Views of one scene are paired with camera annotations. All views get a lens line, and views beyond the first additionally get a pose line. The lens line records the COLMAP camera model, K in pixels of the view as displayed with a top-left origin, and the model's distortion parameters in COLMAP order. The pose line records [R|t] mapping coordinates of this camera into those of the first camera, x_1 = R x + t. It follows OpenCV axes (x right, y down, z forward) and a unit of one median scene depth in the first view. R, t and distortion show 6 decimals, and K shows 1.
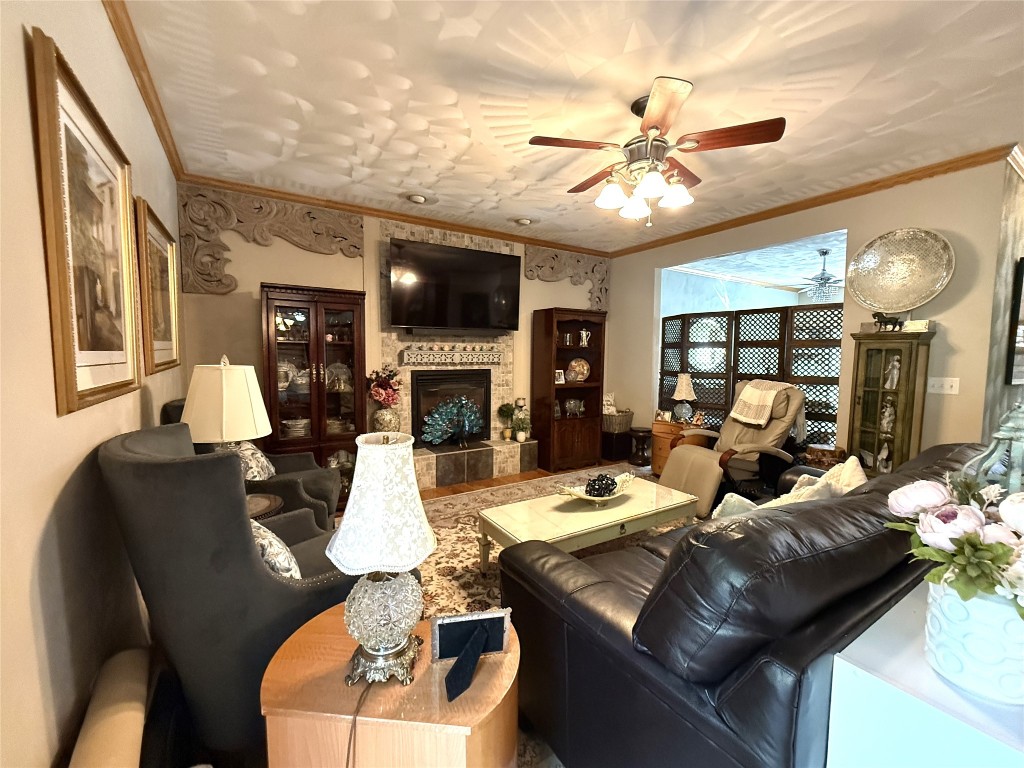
lens RADIAL K [[418.8, 0, 512.0], [0, 418.8, 384.0], [0, 0, 1]] dist [0.001779, 0.000101]
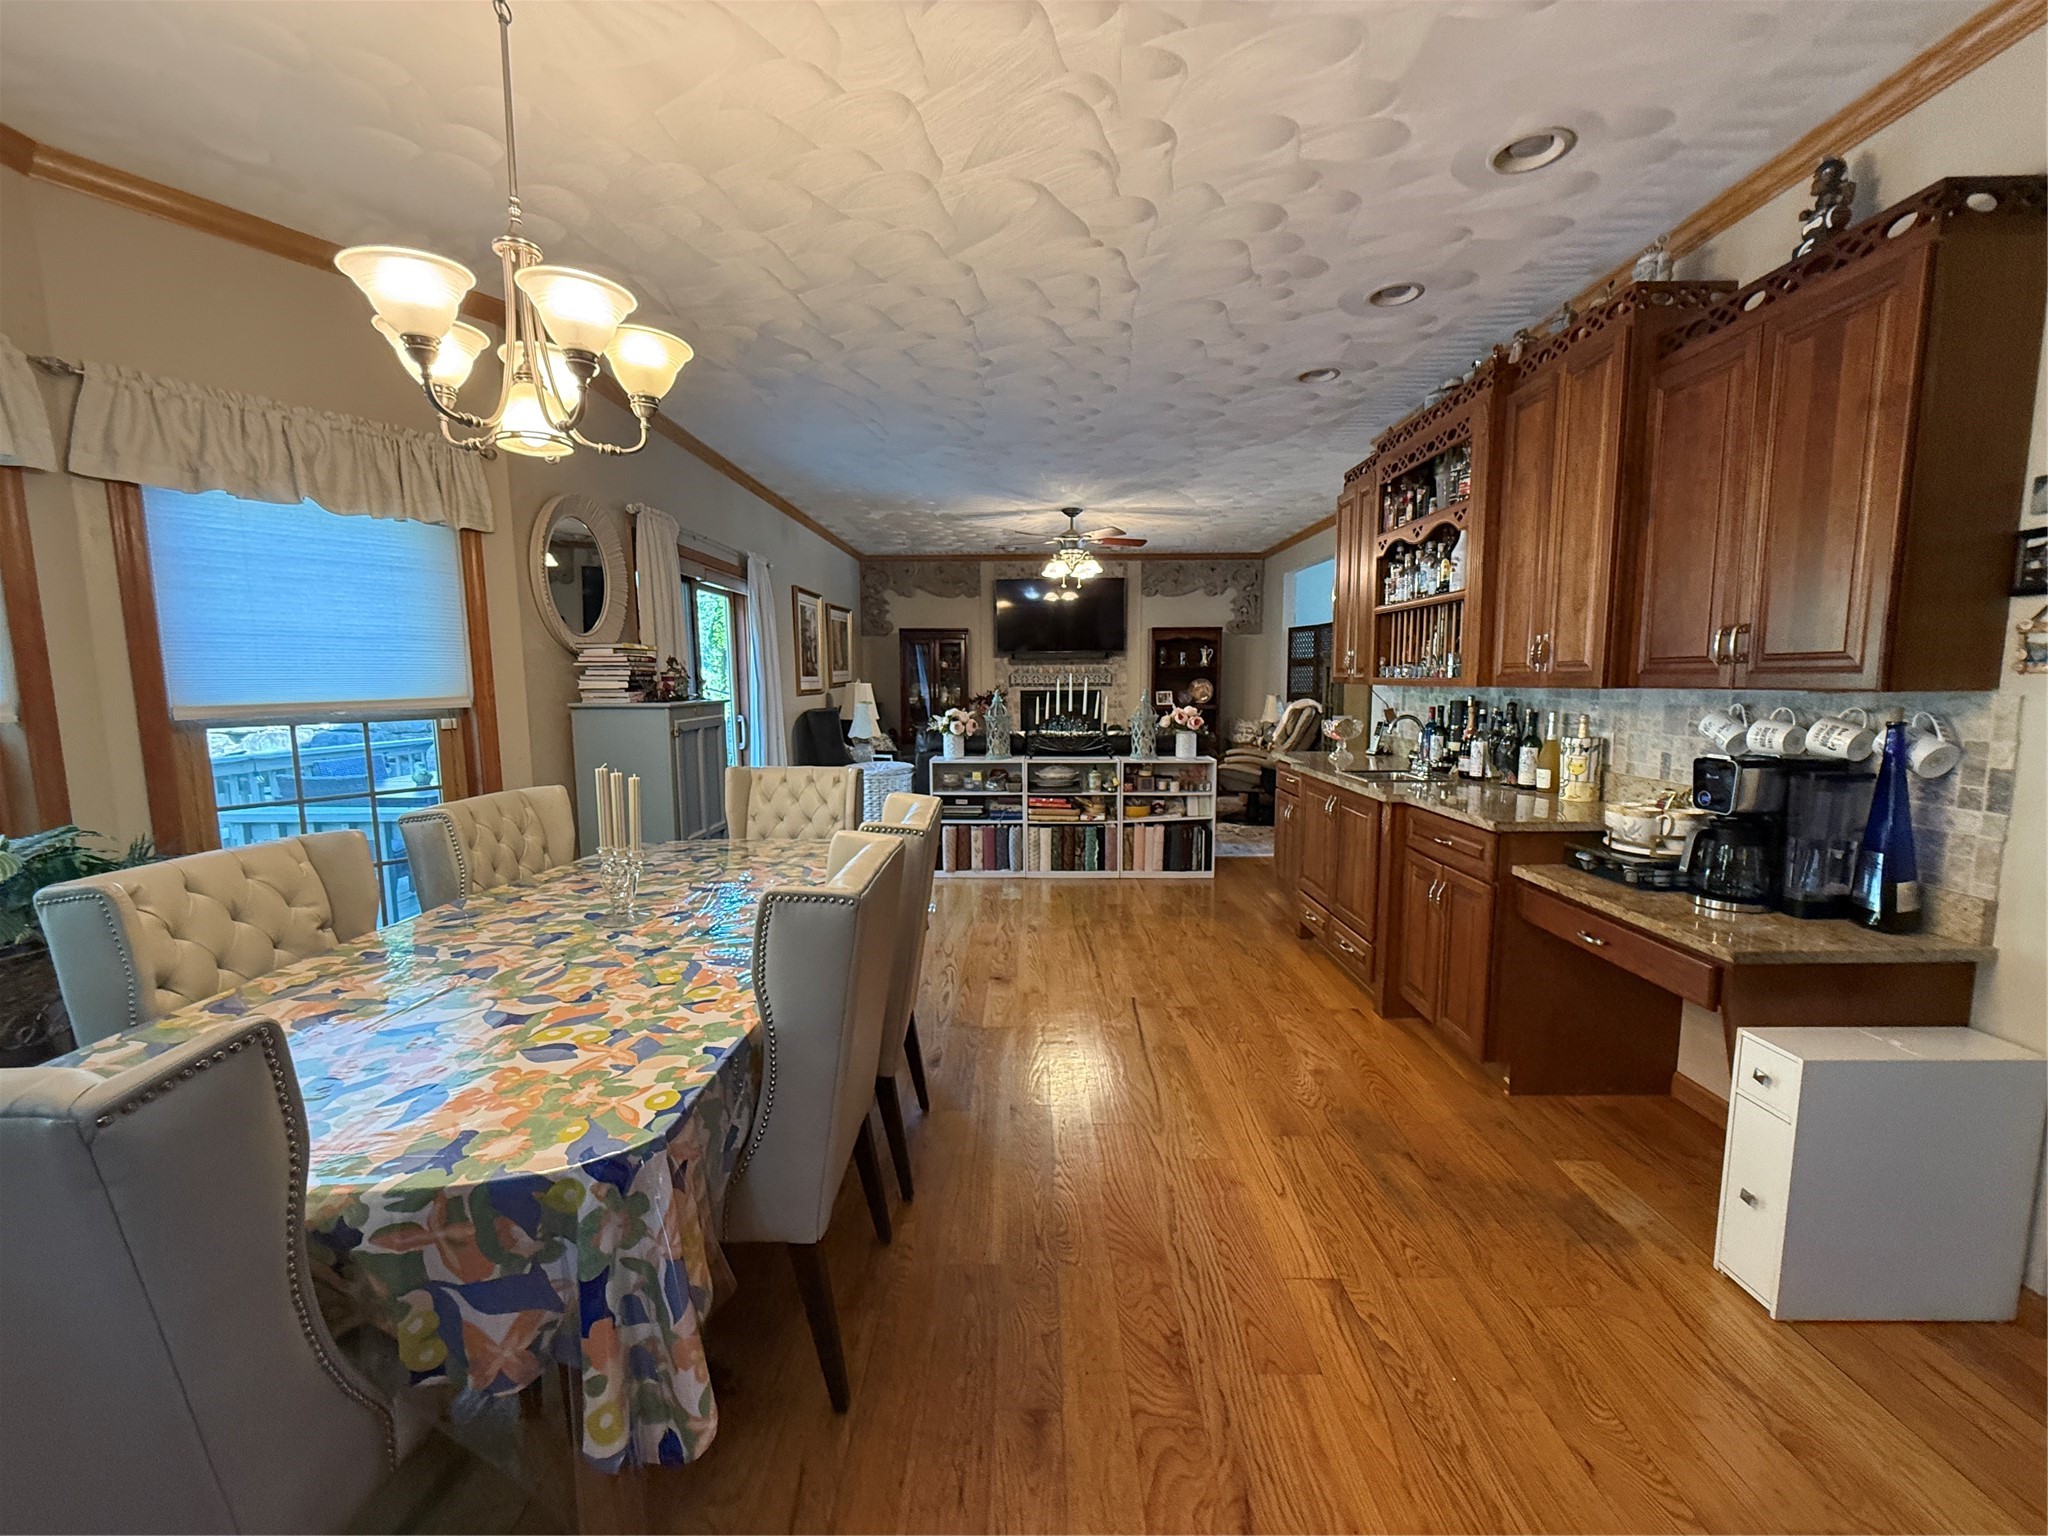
lens RADIAL K [[814.8, 0, 1024.0], [0, 814.8, 768.0], [0, 0, 1]] dist [-0.000604, 0.000101]
pose [[0.839152, 0.051799, -0.541424, 0.972273], [-0.028140, 0.998256, 0.051892, 0.062286], [0.543168, -0.028310, 0.839147, -0.850457]]
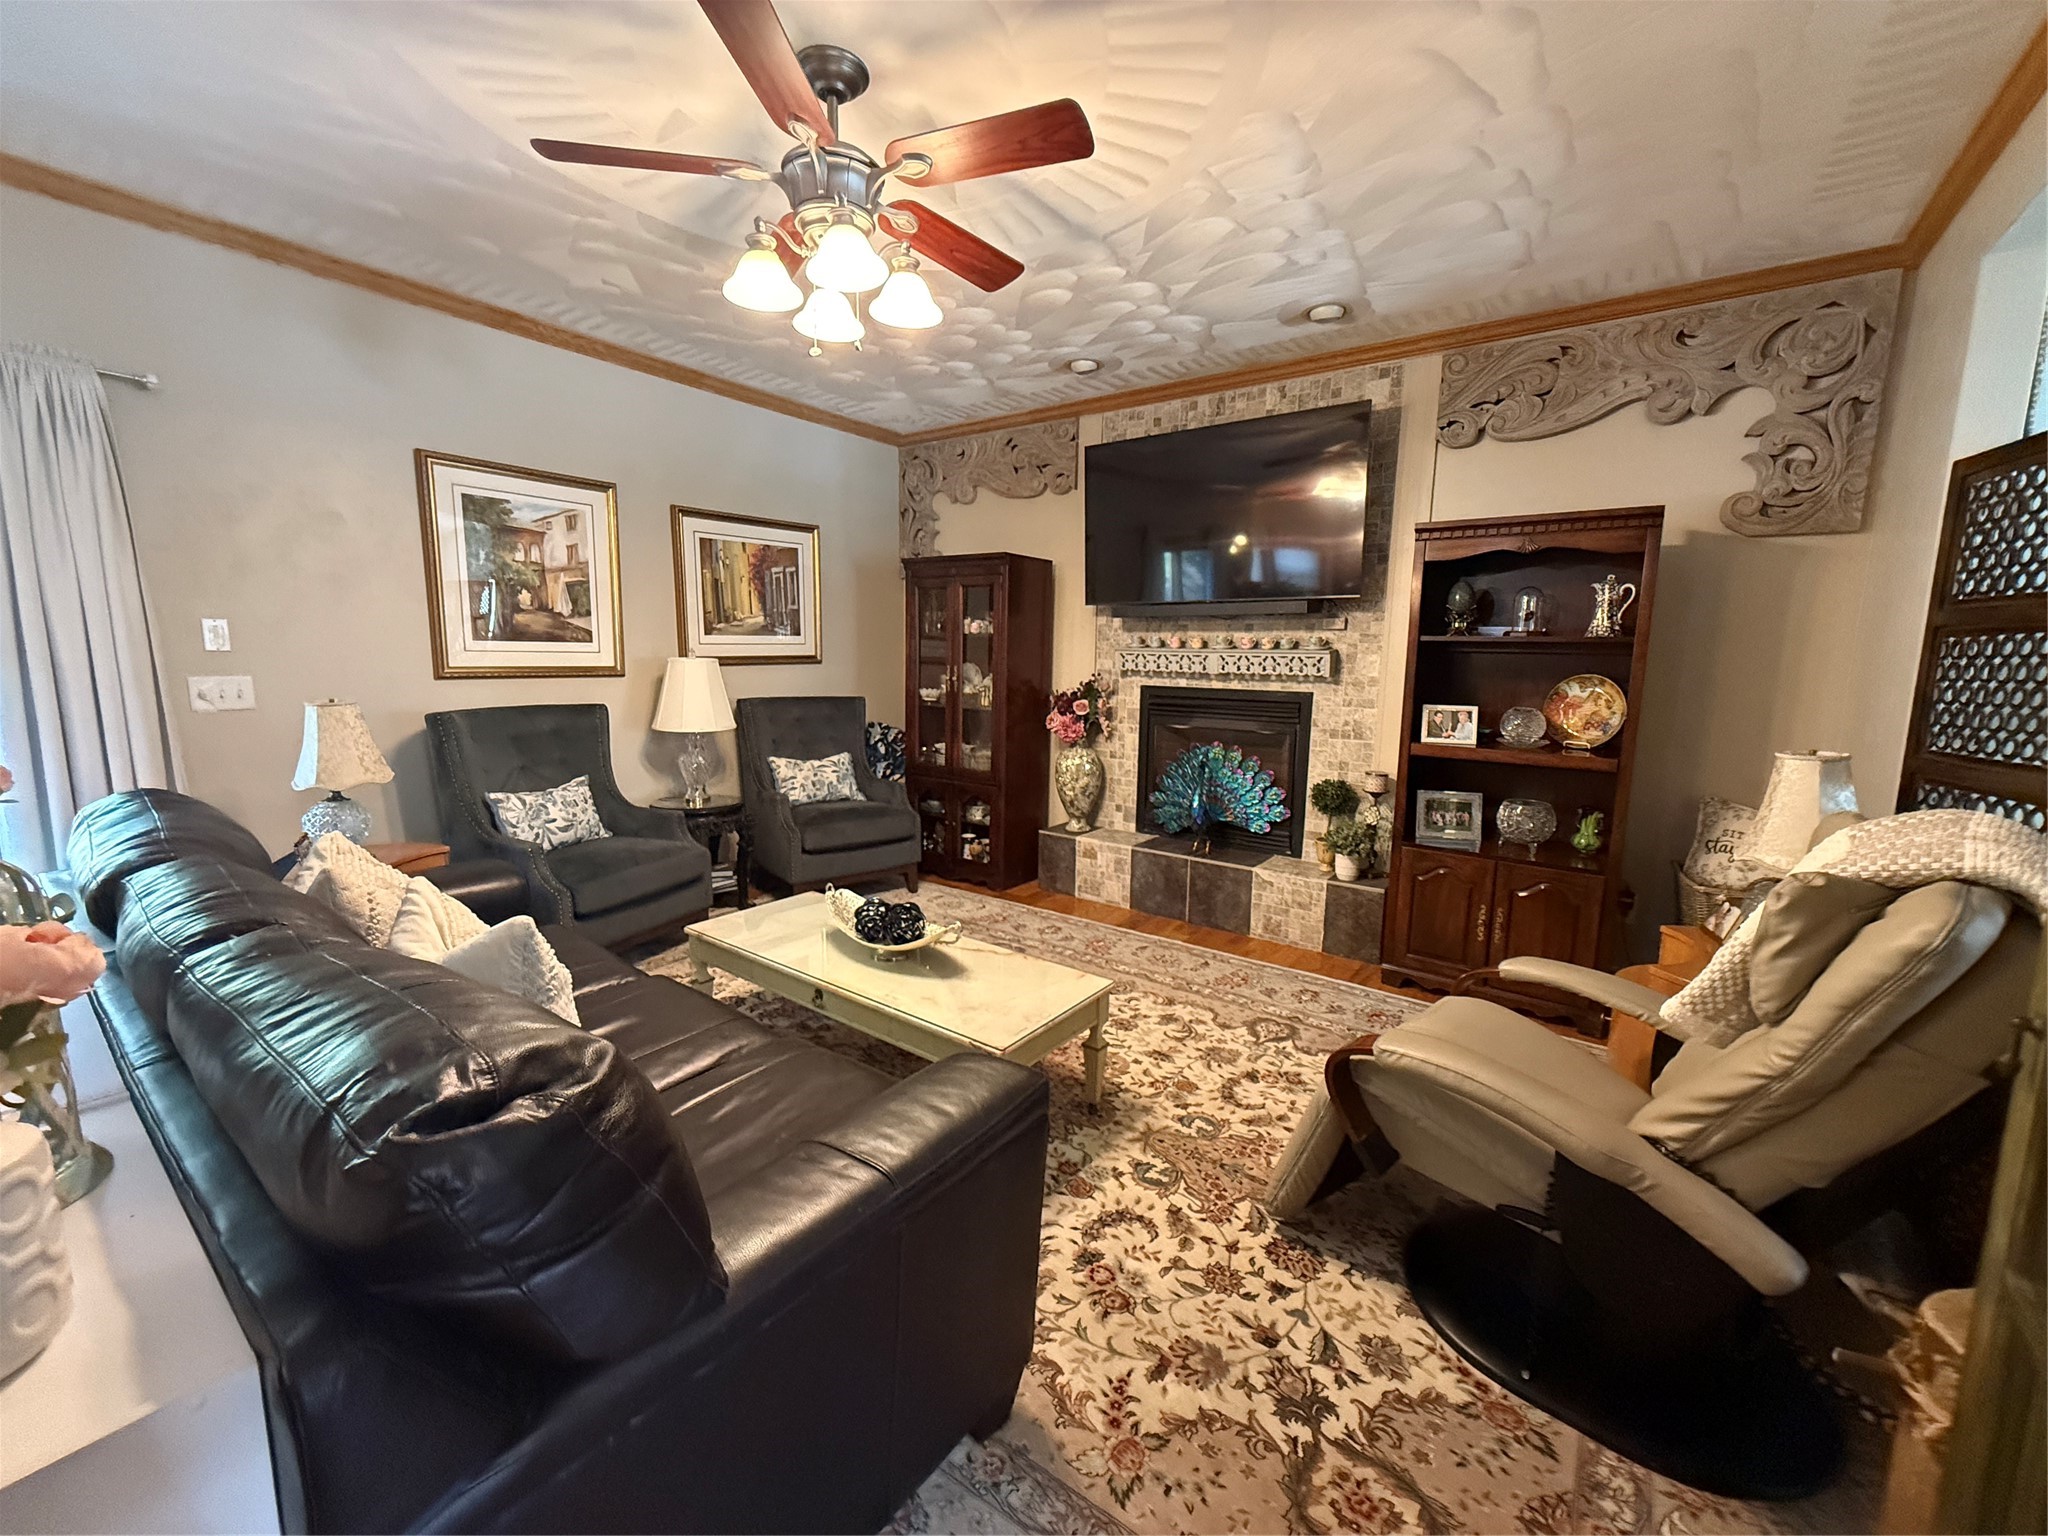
lens RADIAL K [[814.8, 0, 1024.0], [0, 814.8, 768.0], [0, 0, 1]] dist [-0.000604, 0.000101]
pose [[0.367191, 0.133035, -0.920583, 0.680021], [-0.081963, 0.990497, 0.110447, -0.030707], [0.926527, 0.034898, 0.374605, 0.476699]]
